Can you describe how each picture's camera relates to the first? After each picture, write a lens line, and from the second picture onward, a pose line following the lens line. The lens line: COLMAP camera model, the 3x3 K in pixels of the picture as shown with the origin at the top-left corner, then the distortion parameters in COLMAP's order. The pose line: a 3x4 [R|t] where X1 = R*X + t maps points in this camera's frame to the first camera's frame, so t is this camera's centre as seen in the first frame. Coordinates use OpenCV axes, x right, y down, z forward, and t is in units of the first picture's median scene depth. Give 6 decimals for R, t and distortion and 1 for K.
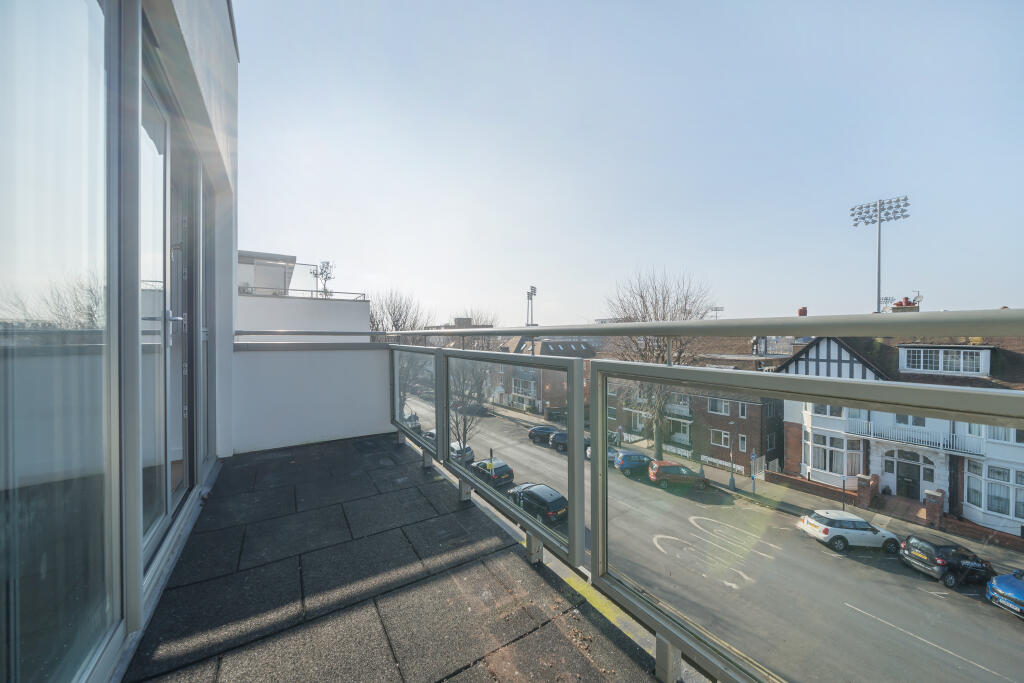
lens RADIAL K [[351.3, 0, 514.9], [0, 351.3, 339.3], [0, 0, 1]] dist [0.000695, 0.000056]
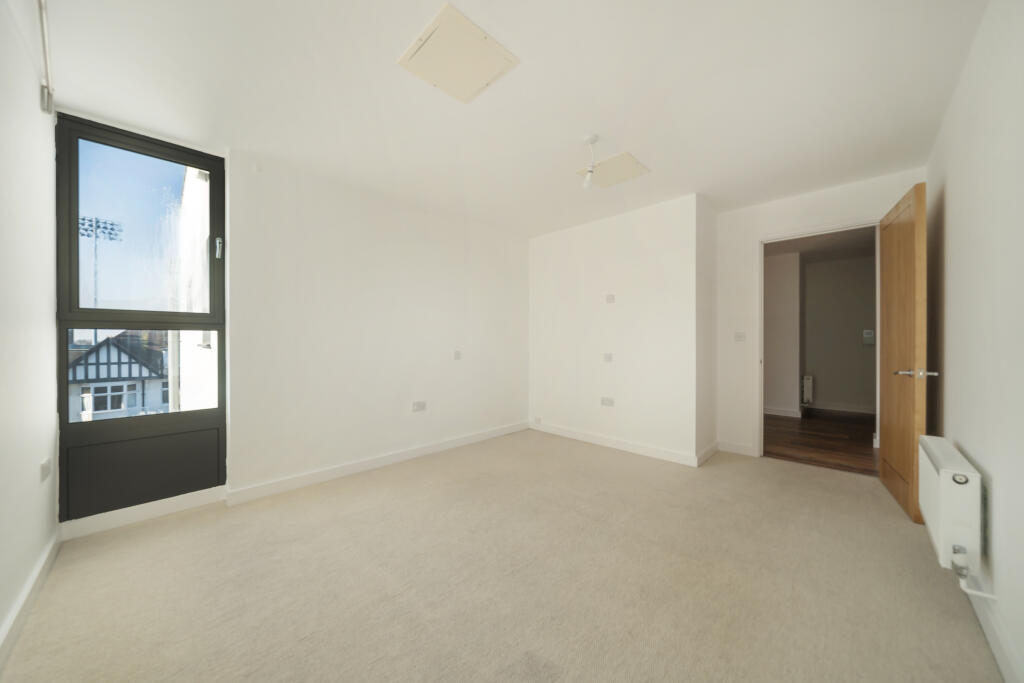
lens RADIAL K [[351.3, 0, 509.1], [0, 351.3, 338.6], [0, 0, 1]] dist [0.000695, 0.000056]
pose [[-0.190766, -0.001203, 0.981635, -0.519180], [0.013487, 0.999902, 0.003846, -0.009527], [-0.981543, 0.013973, -0.190731, -0.095225]]
